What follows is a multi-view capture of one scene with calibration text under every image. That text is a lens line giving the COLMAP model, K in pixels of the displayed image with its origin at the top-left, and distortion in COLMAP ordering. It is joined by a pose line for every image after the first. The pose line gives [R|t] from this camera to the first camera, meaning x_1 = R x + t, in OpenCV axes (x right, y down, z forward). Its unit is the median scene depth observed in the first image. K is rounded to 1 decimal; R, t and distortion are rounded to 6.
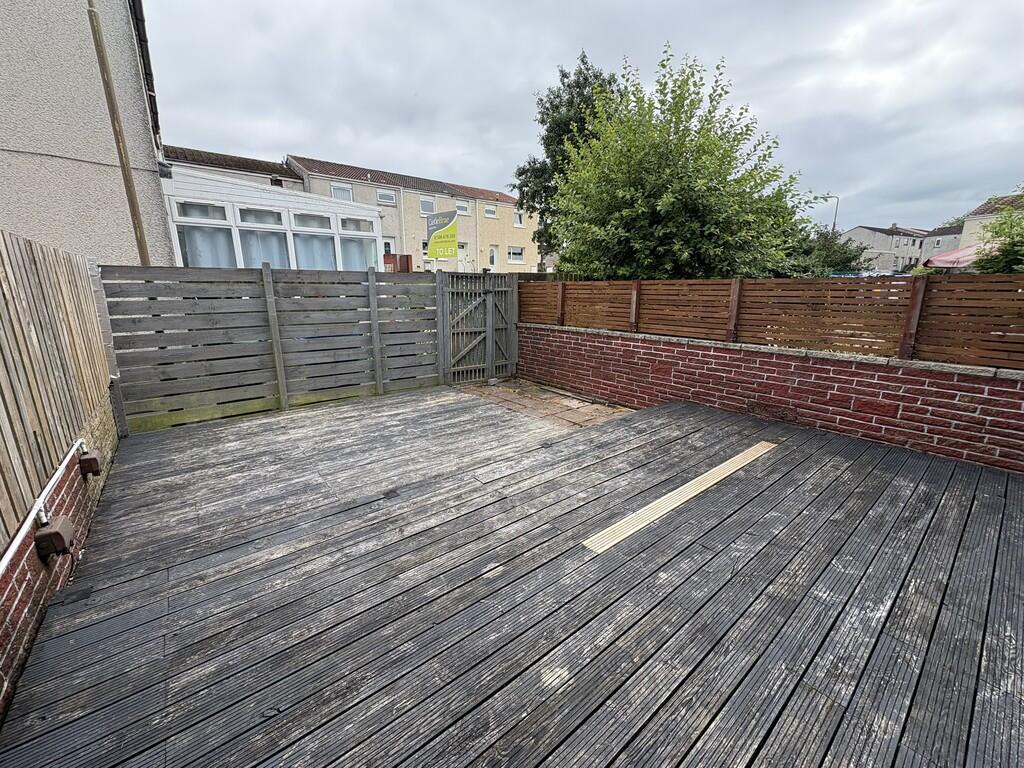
lens RADIAL K [[408.4, 0, 512.6], [0, 408.4, 383.0], [0, 0, 1]] dist [0.001574, -0.000101]
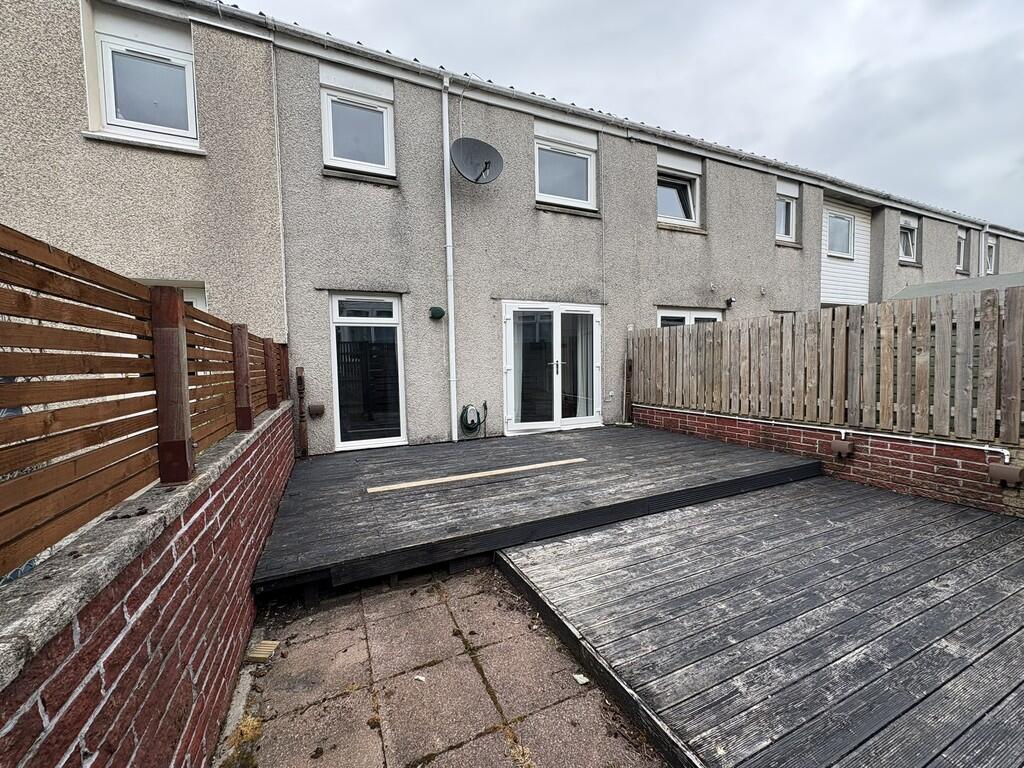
lens RADIAL K [[408.4, 0, 509.3], [0, 408.4, 381.2], [0, 0, 1]] dist [0.001574, -0.000101]
pose [[-0.968538, 0.016356, 0.248326, 0.019044], [0.085062, 0.959498, 0.268567, -0.373003], [-0.233875, 0.281241, -0.930702, 1.826346]]
